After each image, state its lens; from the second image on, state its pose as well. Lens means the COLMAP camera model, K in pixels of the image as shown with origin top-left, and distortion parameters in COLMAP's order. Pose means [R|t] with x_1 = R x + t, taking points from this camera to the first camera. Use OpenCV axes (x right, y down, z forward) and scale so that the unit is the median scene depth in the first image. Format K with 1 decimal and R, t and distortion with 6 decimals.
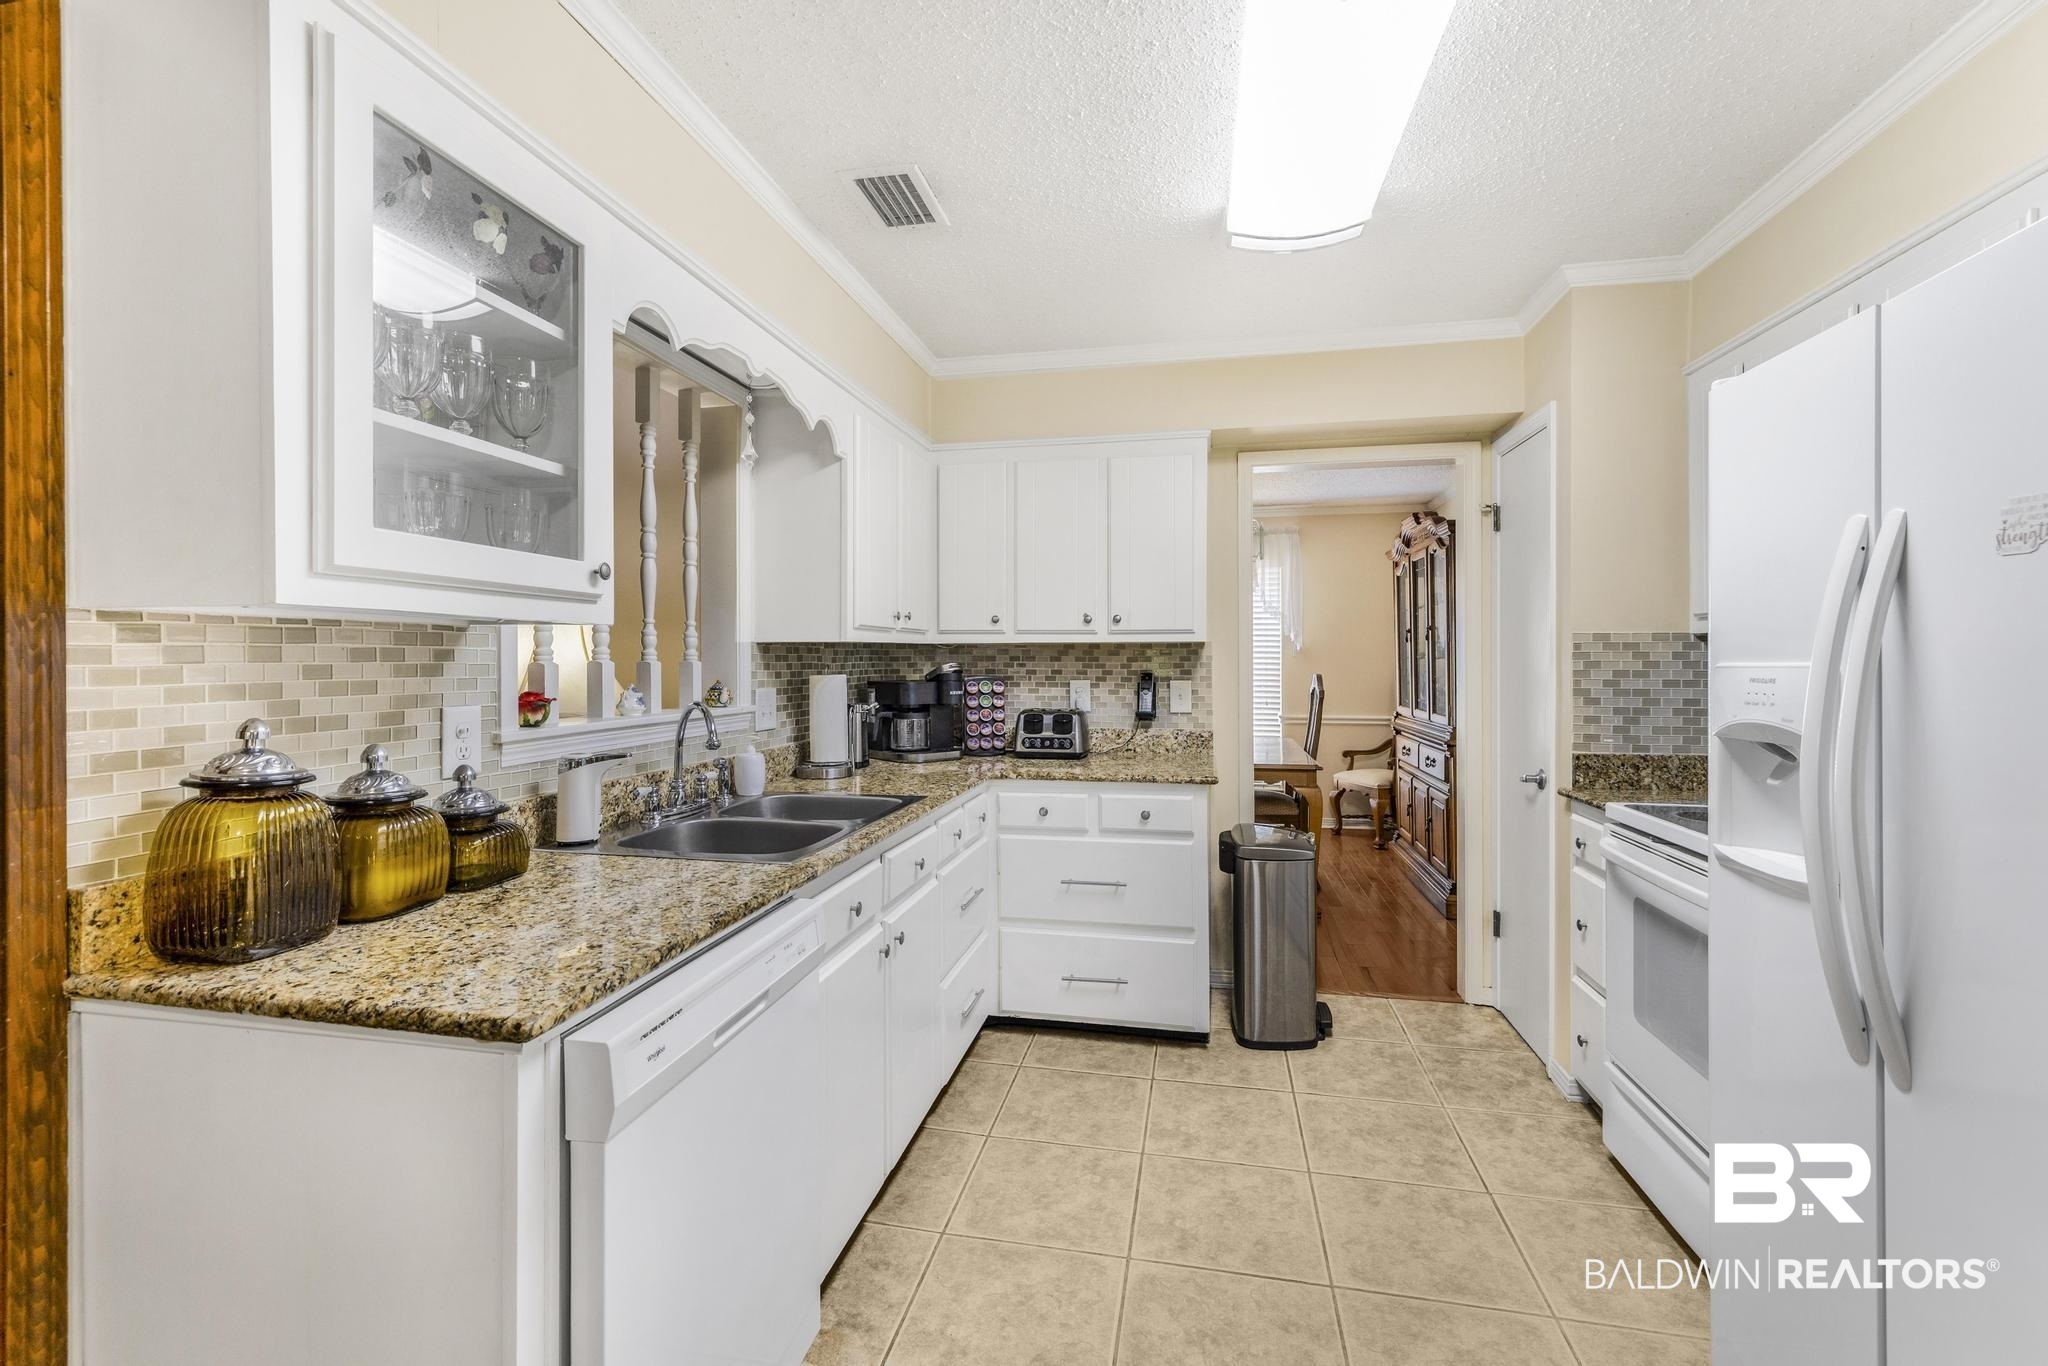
lens RADIAL K [[879.4, 0, 1022.5], [0, 879.4, 665.8], [0, 0, 1]] dist [0.000920, 0.000414]
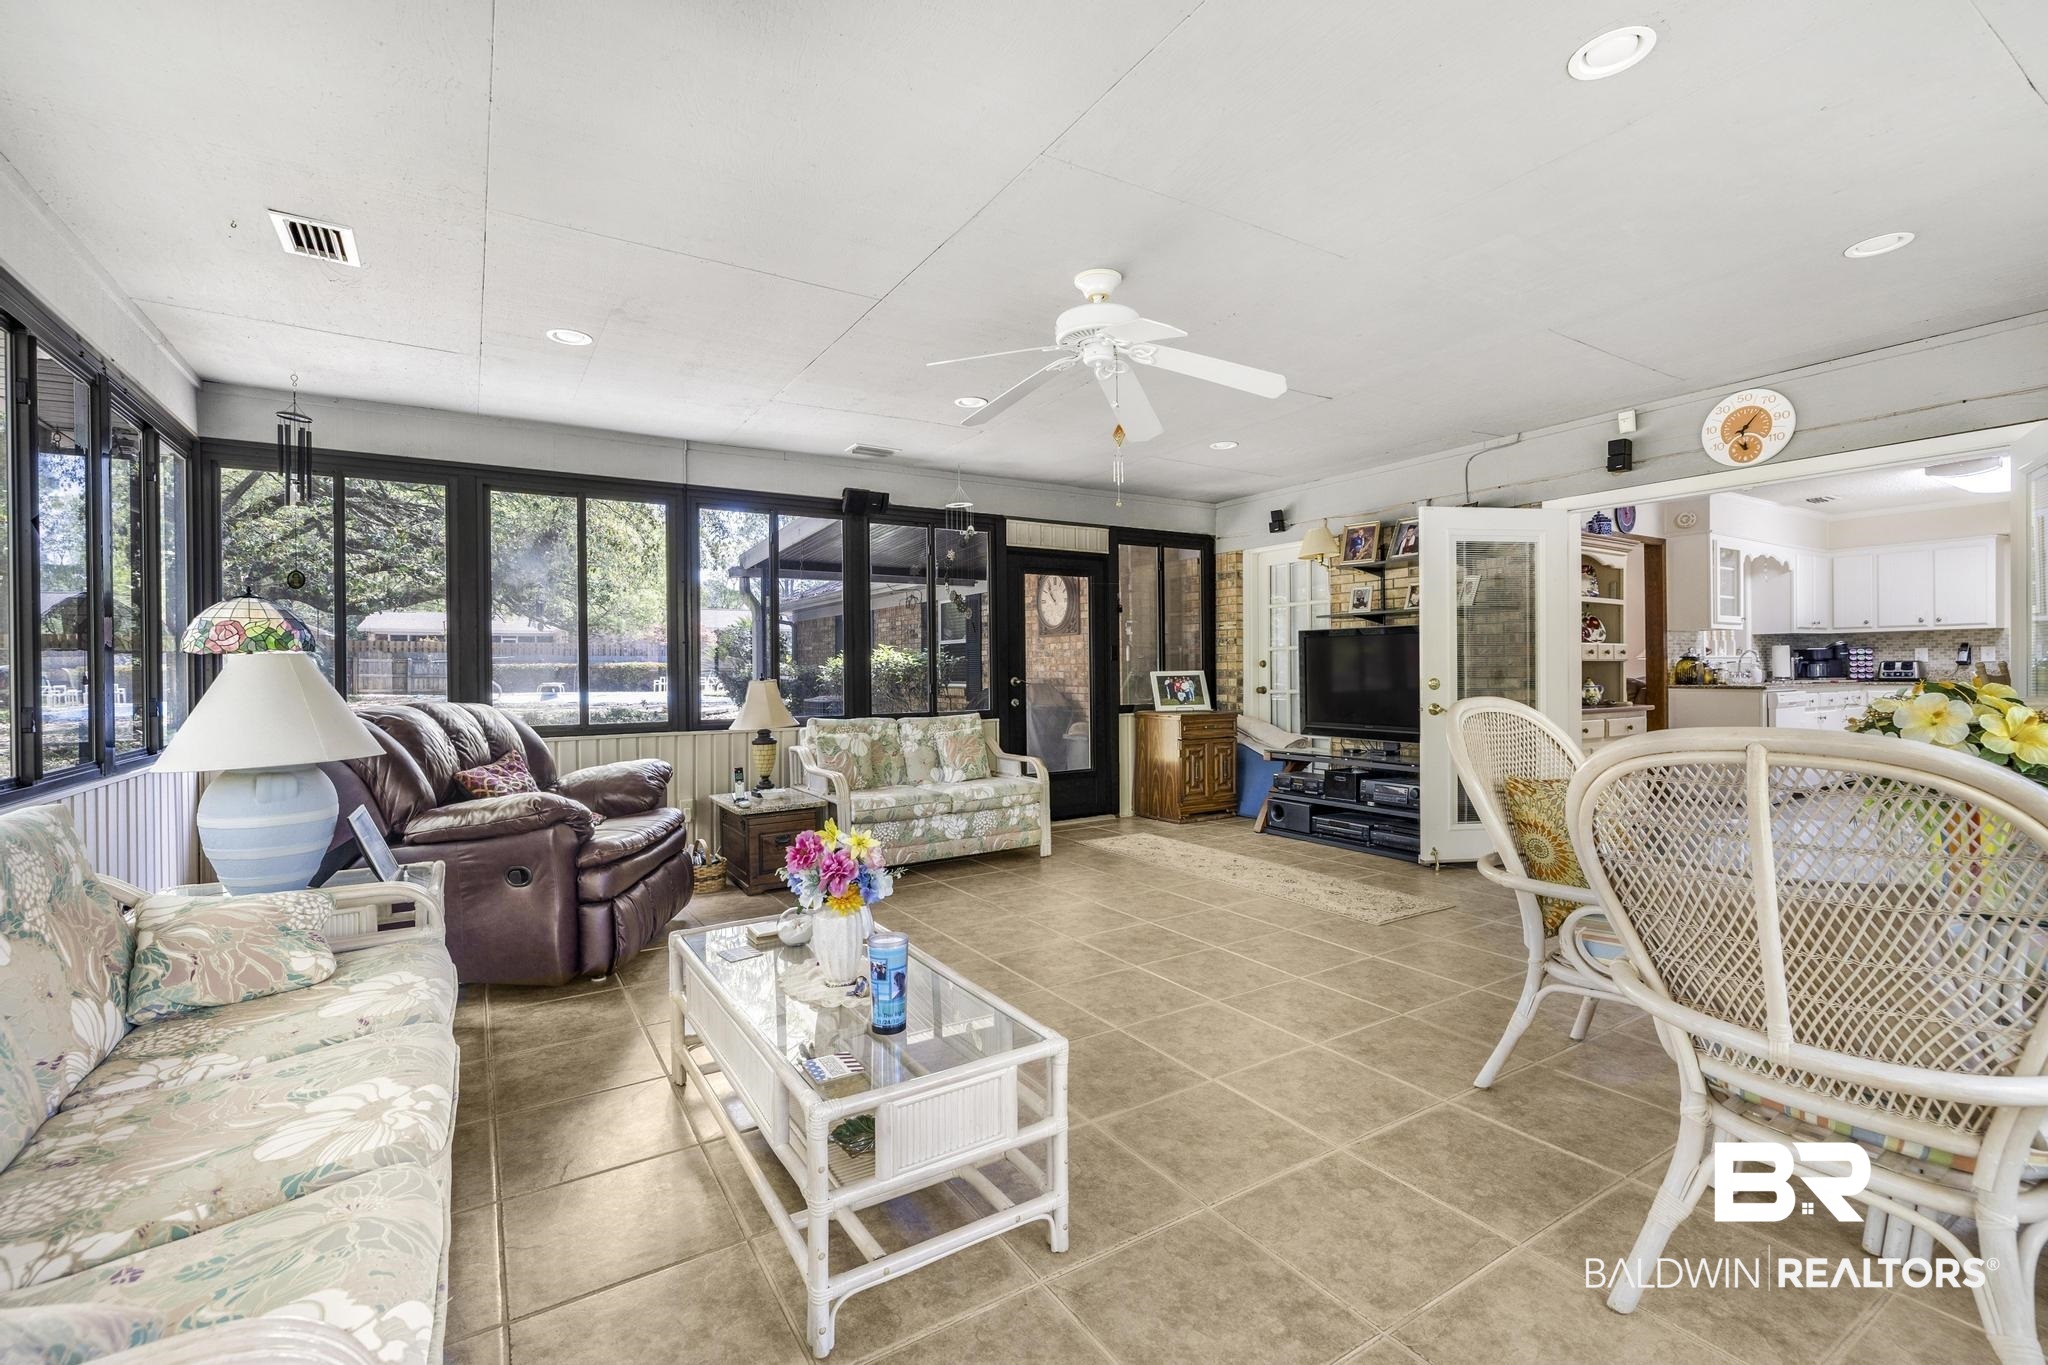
lens RADIAL K [[879.4, 0, 1013.6], [0, 879.4, 674.1], [0, 0, 1]] dist [0.000920, 0.000414]
pose [[0.683388, 0.000753, -0.730055, 0.140371], [0.001980, 0.999994, 0.002884, 0.081987], [0.730053, -0.003417, 0.683382, -2.473644]]
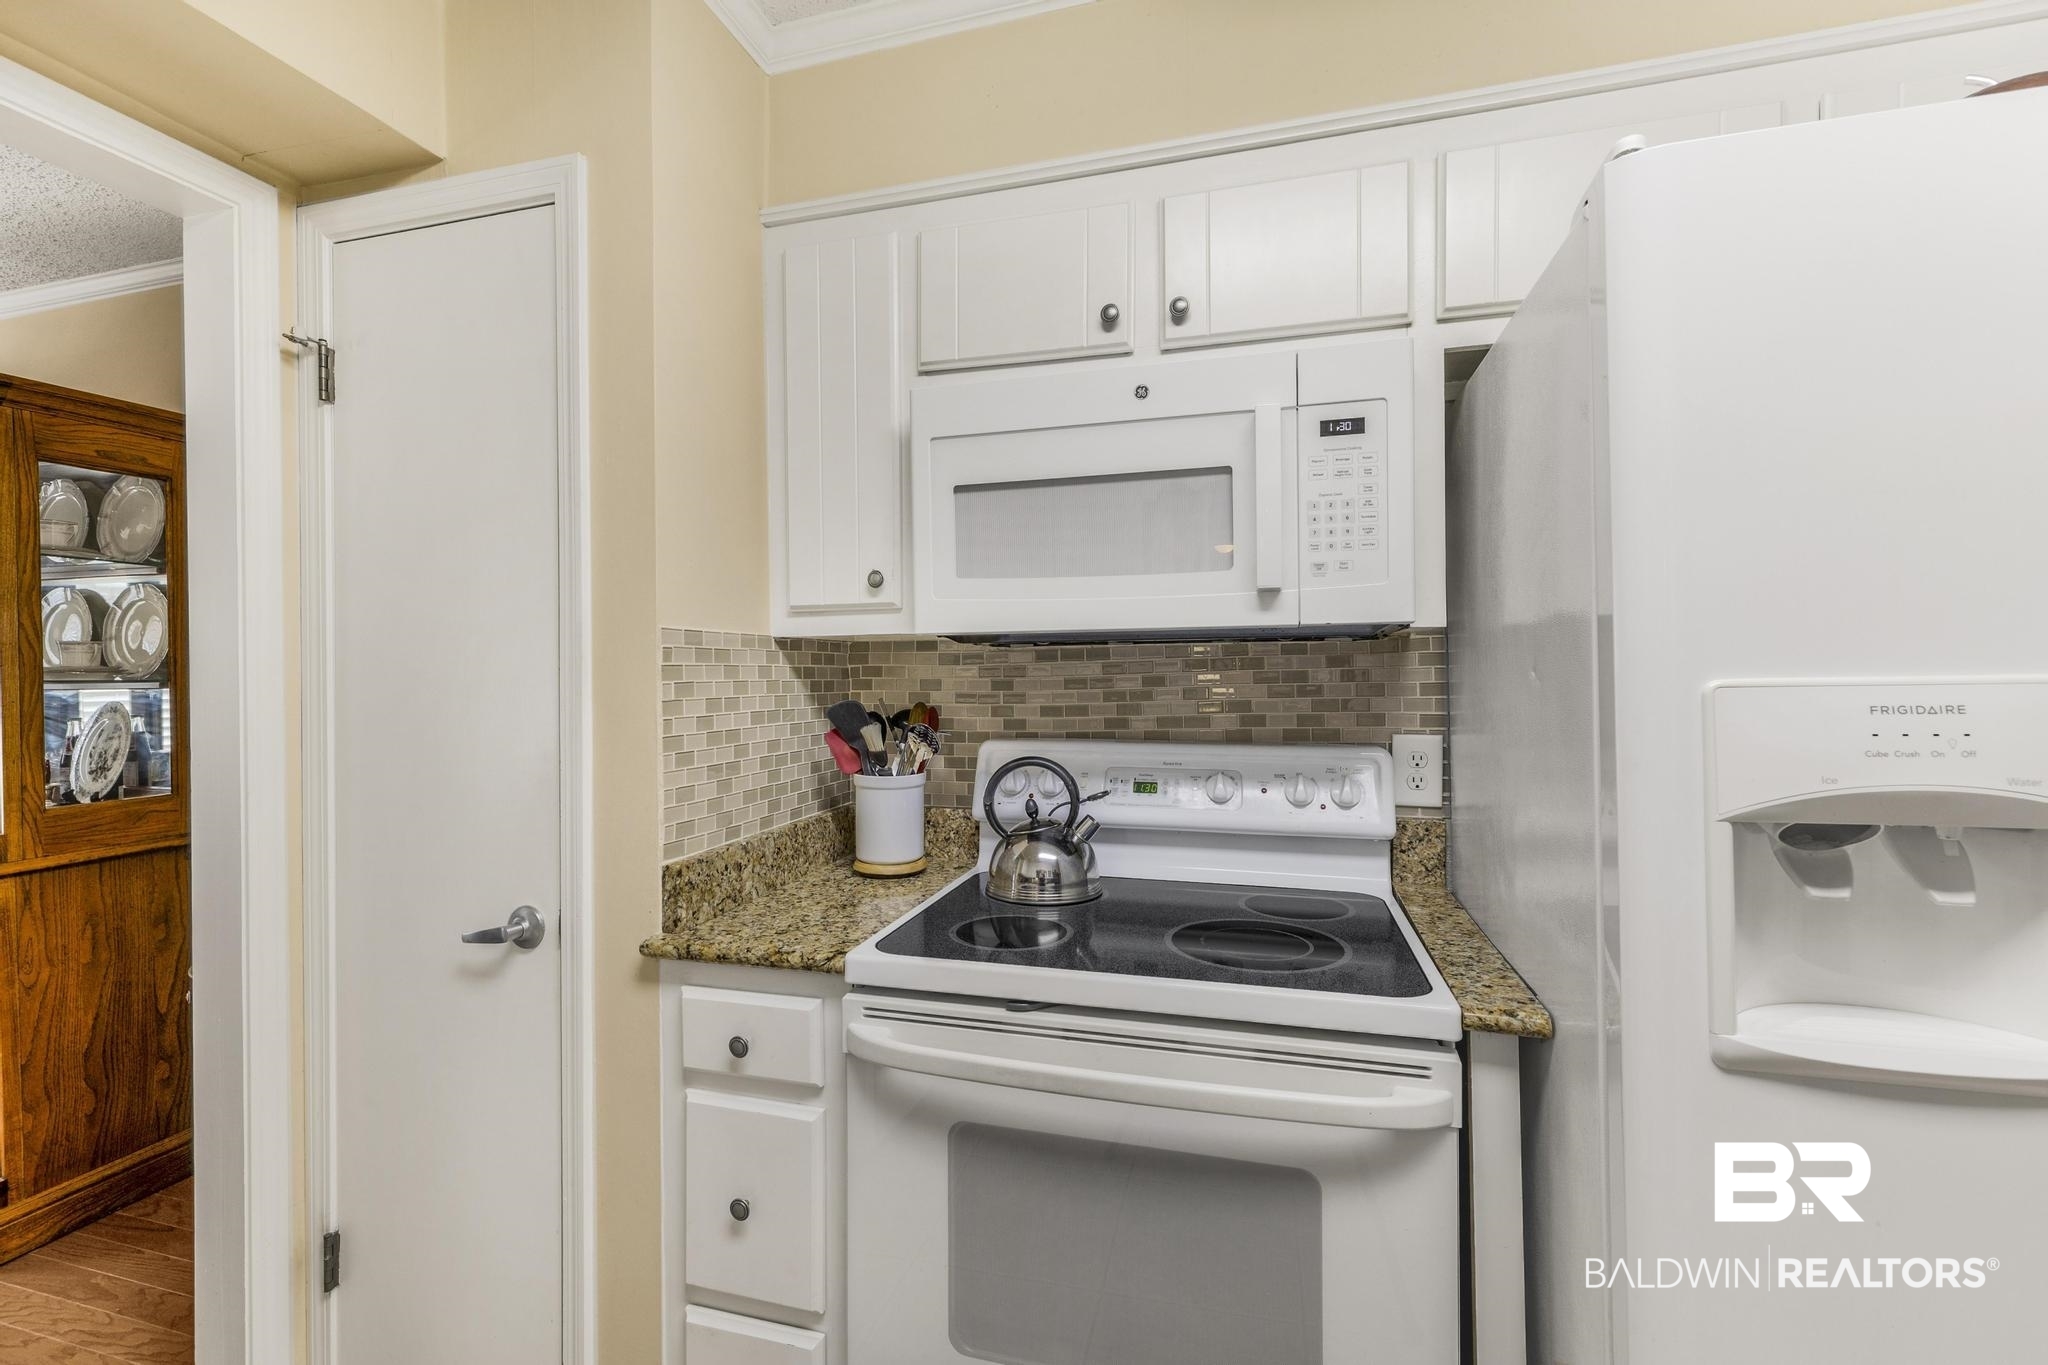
lens RADIAL K [[879.4, 0, 1015.8], [0, 879.4, 669.8], [0, 0, 1]] dist [0.000920, 0.000414]
pose [[0.078134, 0.003780, 0.996936, 0.139463], [0.016459, 0.999852, -0.005081, -0.006635], [-0.996807, 0.016805, 0.078060, 0.762216]]
